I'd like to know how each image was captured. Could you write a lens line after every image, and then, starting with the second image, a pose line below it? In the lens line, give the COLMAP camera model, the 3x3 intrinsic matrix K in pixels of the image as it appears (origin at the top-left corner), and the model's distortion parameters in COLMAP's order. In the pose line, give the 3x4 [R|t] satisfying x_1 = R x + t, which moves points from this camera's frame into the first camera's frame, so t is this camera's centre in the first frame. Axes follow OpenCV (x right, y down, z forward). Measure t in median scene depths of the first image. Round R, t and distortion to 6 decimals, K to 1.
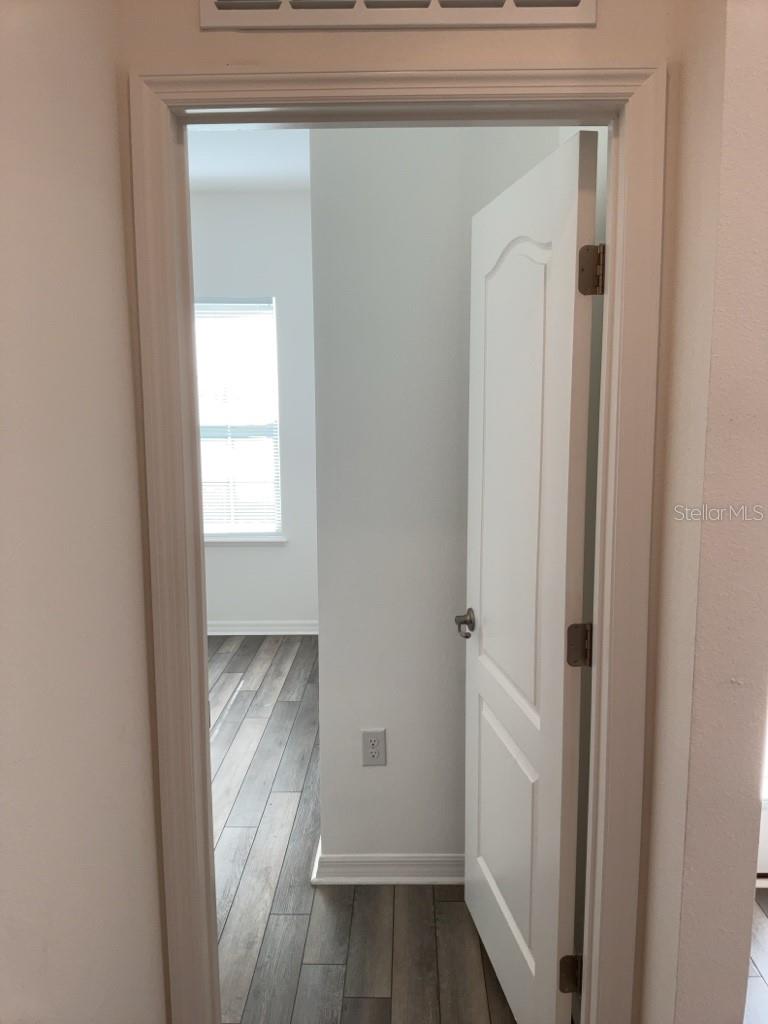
lens RADIAL K [[806.2, 0, 385.6], [0, 806.2, 511.5], [0, 0, 1]] dist [0.066494, -0.119923]
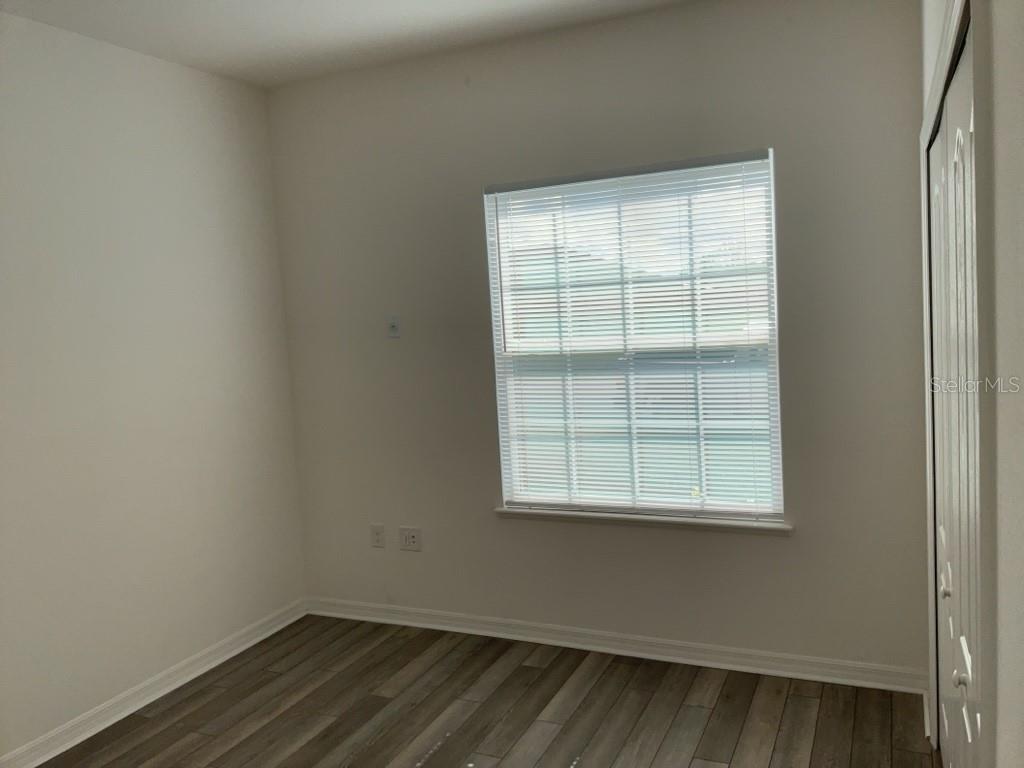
lens RADIAL K [[806.2, 0, 508.7], [0, 806.2, 382.9], [0, 0, 1]] dist [0.066494, -0.119923]
pose [[0.914024, -0.013056, -0.405451, -0.069418], [-0.003420, 0.999198, -0.039886, -0.054317], [0.405646, 0.037843, 0.913246, 0.339665]]
